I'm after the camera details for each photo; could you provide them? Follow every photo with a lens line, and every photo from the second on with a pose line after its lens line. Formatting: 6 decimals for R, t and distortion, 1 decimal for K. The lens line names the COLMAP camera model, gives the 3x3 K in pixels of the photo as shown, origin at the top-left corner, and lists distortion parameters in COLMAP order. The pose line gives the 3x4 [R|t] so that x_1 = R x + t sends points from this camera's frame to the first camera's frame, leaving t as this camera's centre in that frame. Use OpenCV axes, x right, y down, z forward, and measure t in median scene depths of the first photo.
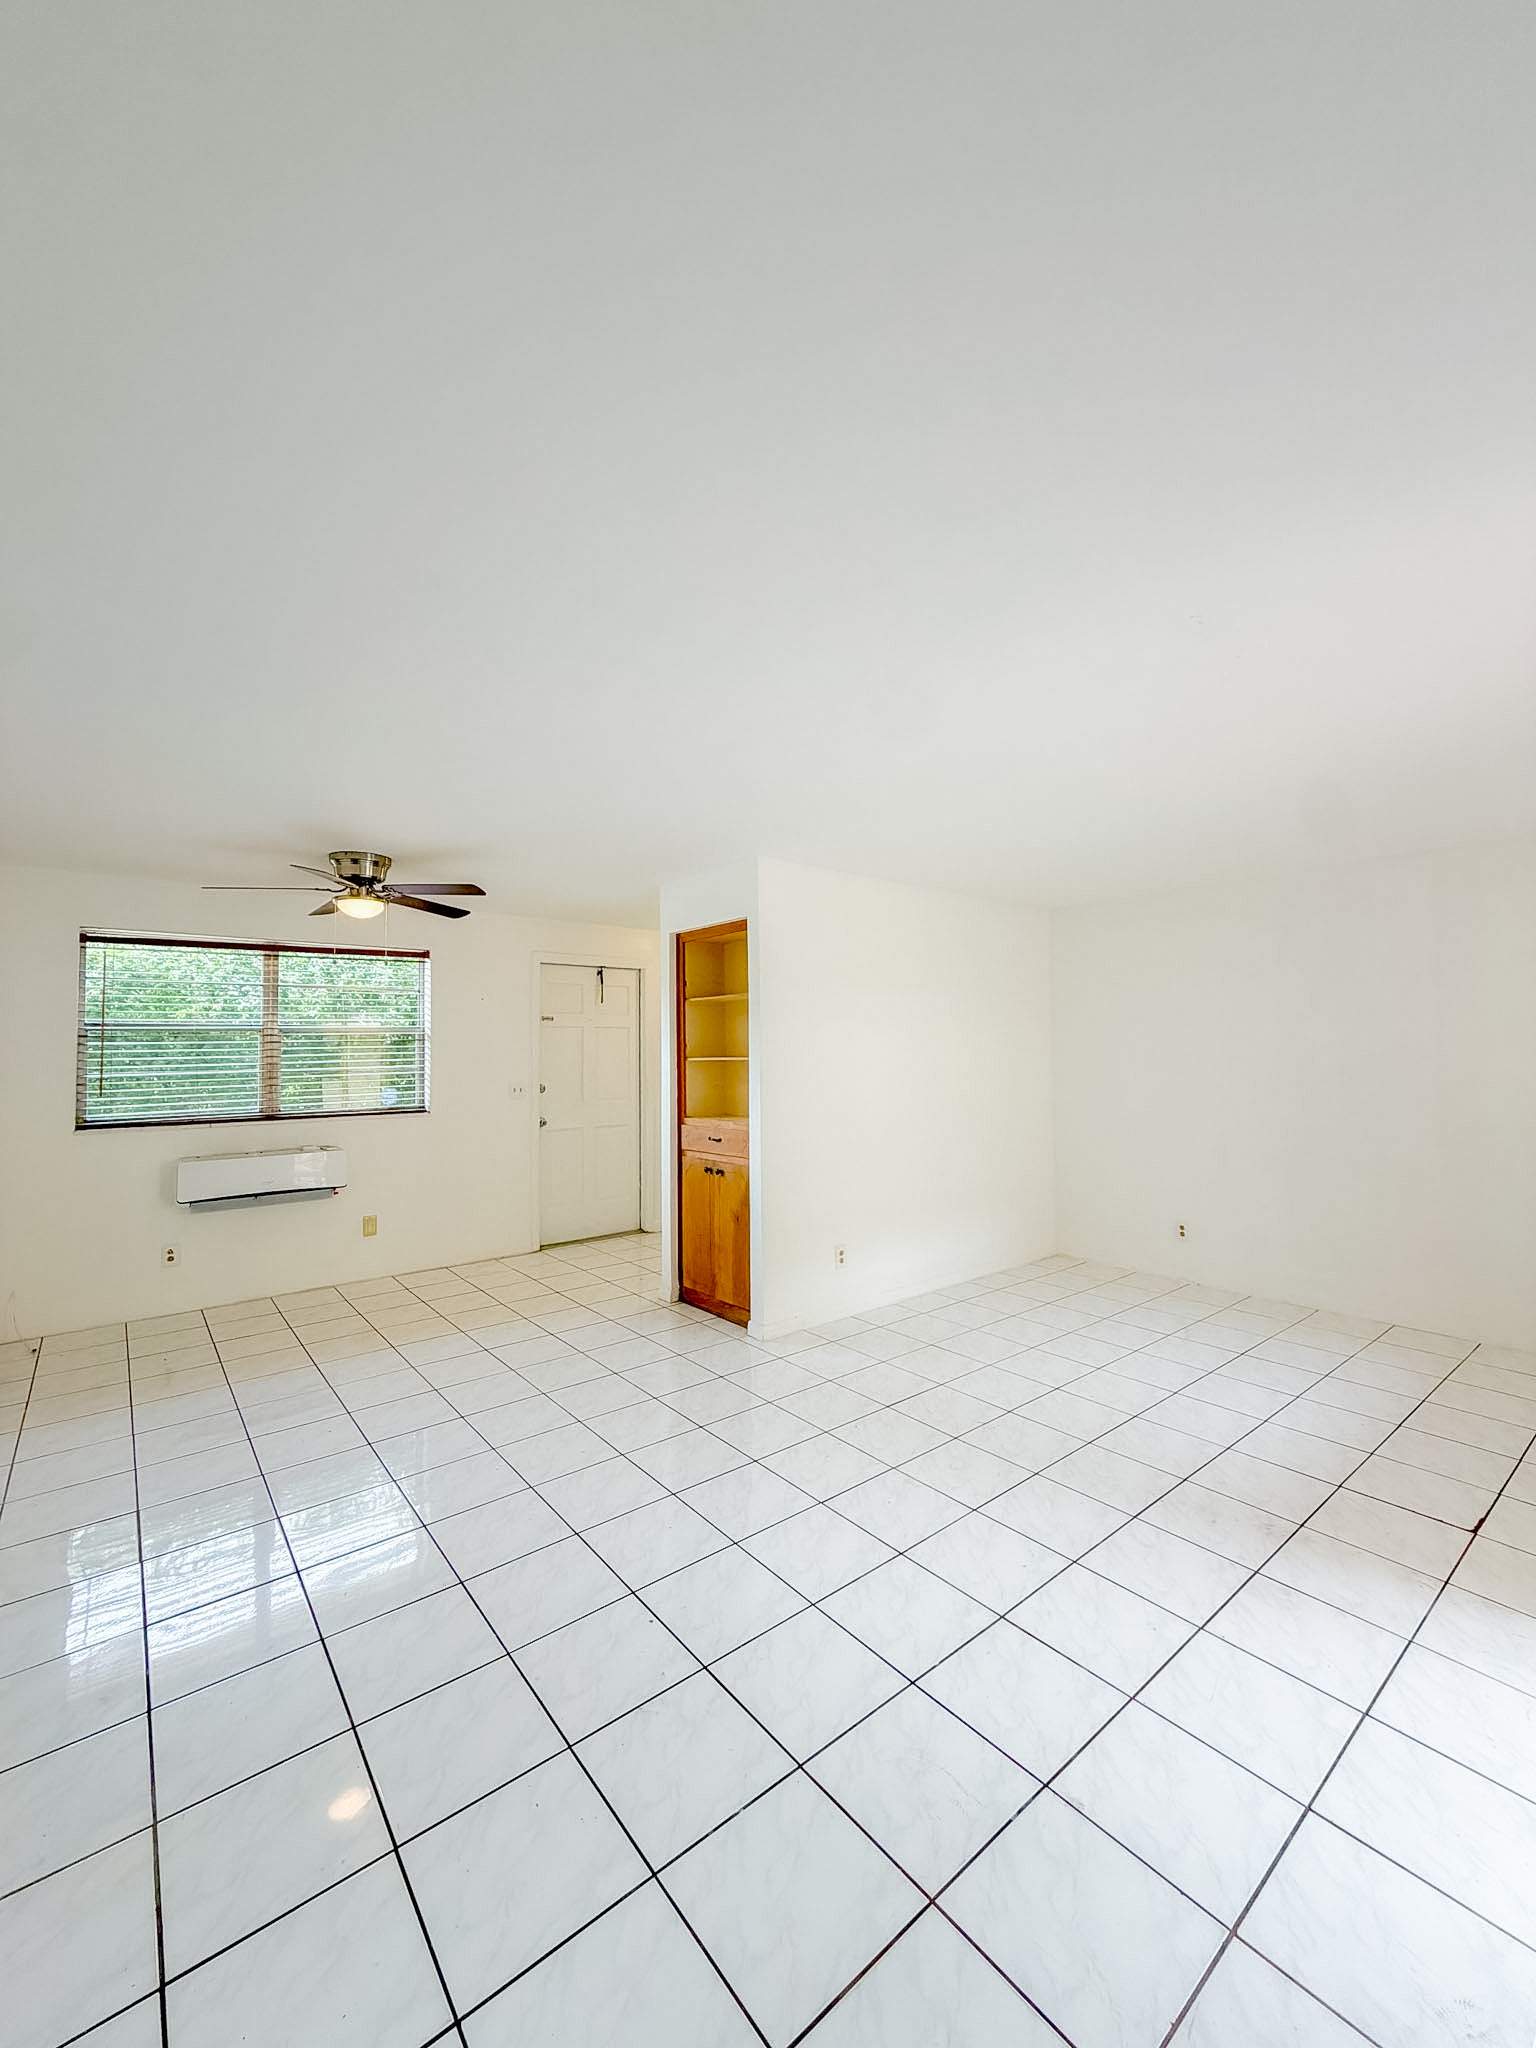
lens RADIAL K [[814.9, 0, 770.7], [0, 814.9, 1004.2], [0, 0, 1]] dist [-0.002039, -0.000238]
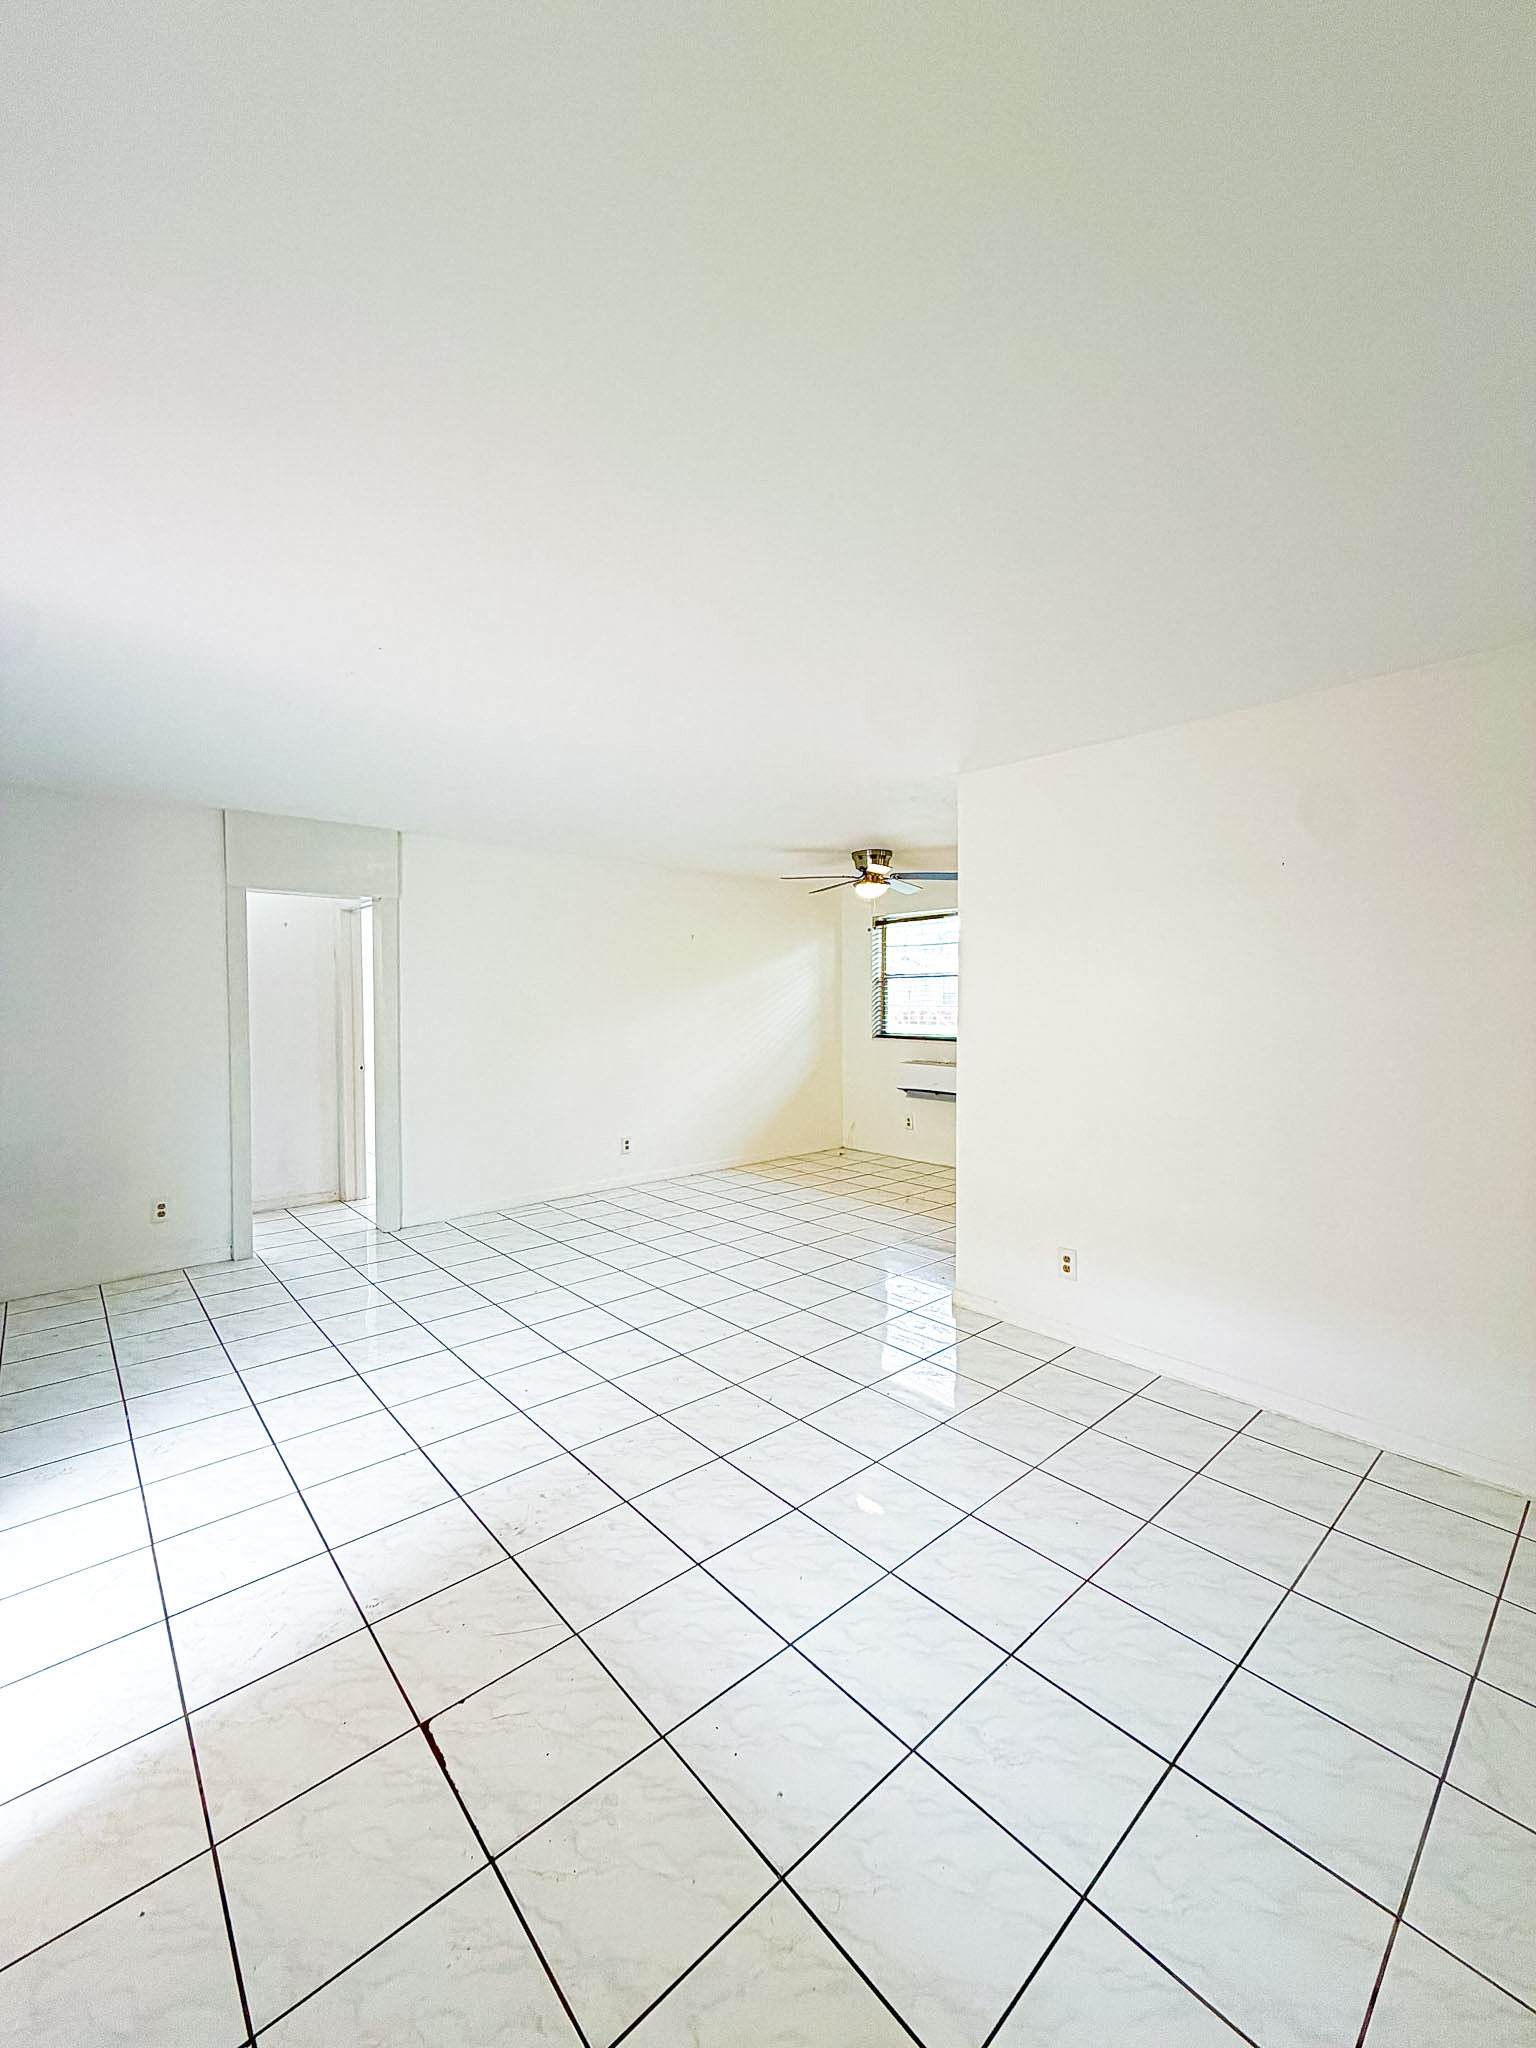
lens RADIAL K [[814.9, 0, 770.7], [0, 814.9, 1004.2], [0, 0, 1]] dist [-0.002039, -0.000238]
pose [[0.047154, 0.021778, -0.998650, 1.513652], [0.061510, 0.997802, 0.024664, 0.053421], [0.996992, -0.062590, 0.045711, 1.271576]]
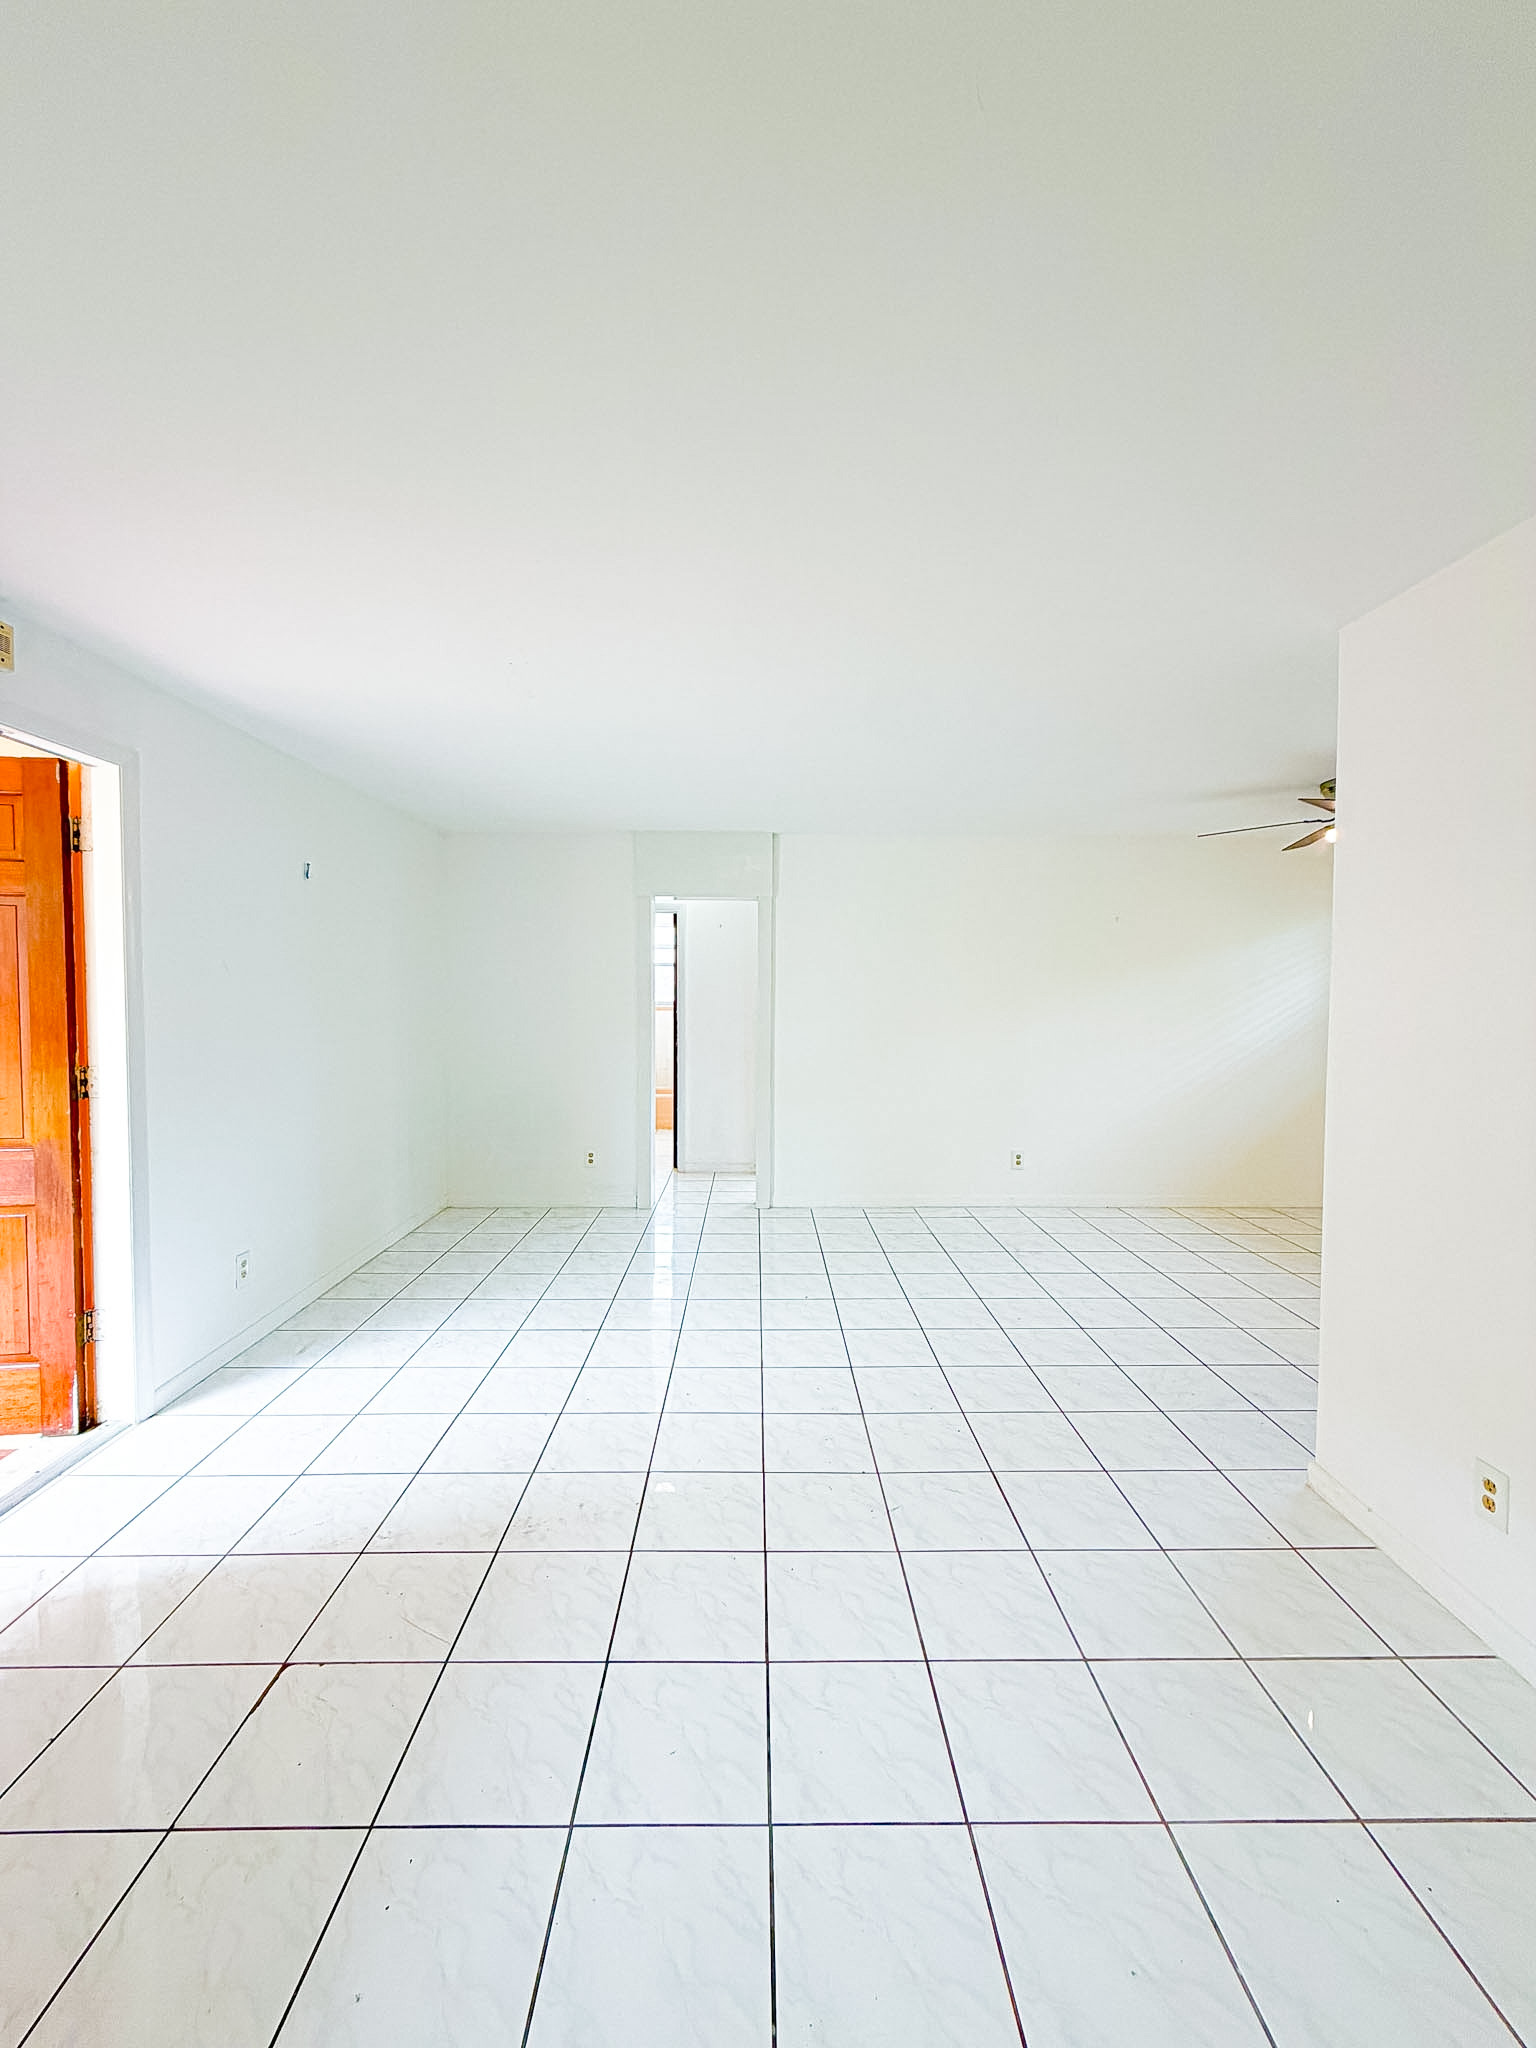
lens RADIAL K [[806.0, 0, 768.0], [0, 806.0, 1024.0], [0, 0, 1]] dist [-0.020568, 0.005420]
pose [[-0.617040, 0.040627, -0.785882, 1.115060], [0.049126, 0.998707, 0.013058, 0.089152], [0.785397, -0.030550, -0.618238, 1.758732]]
